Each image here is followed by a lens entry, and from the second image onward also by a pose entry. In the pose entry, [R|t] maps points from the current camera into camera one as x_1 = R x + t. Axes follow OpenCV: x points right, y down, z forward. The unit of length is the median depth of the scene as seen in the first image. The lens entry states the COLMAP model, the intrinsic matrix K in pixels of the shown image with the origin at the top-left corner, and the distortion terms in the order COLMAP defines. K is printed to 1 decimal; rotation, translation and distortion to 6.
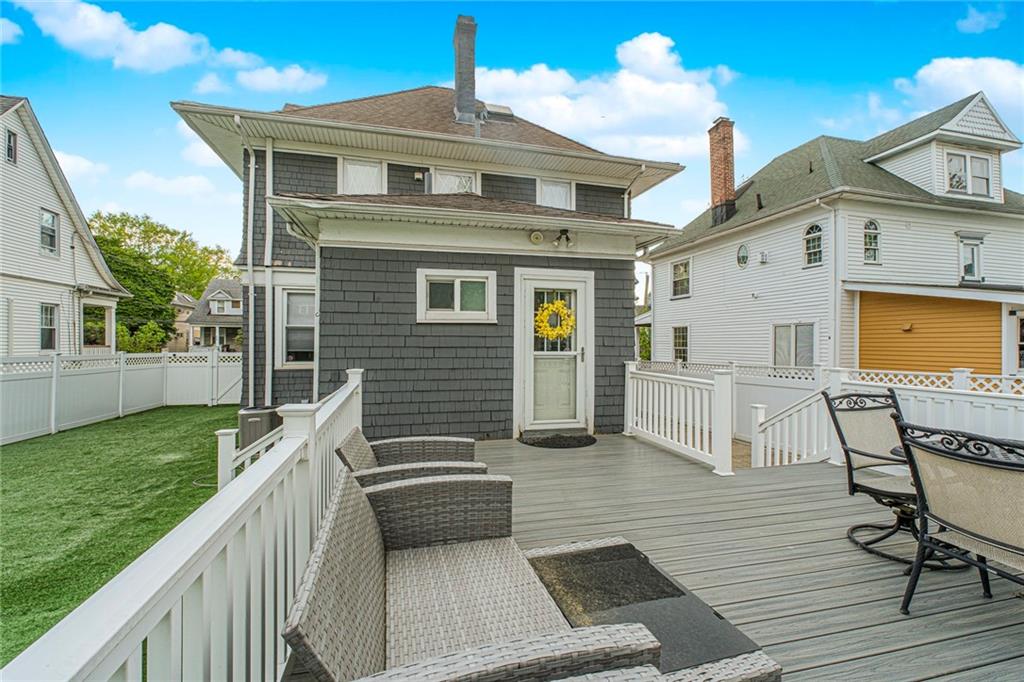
lens RADIAL K [[443.7, 0, 518.8], [0, 443.7, 342.6], [0, 0, 1]] dist [0.011715, 0.000159]
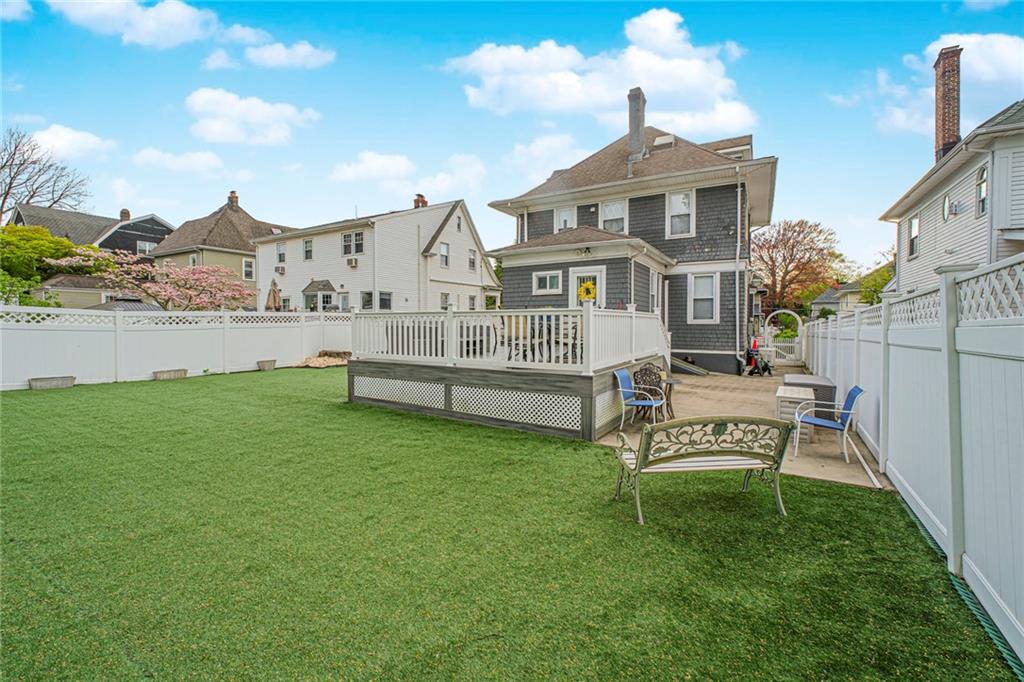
lens RADIAL K [[443.7, 0, 518.8], [0, 443.7, 342.6], [0, 0, 1]] dist [0.011715, 0.000159]
pose [[0.703445, 0.029858, -0.710122, 1.356606], [0.000589, 0.999092, 0.042591, 0.102129], [0.710749, -0.030378, 0.702789, -0.696641]]
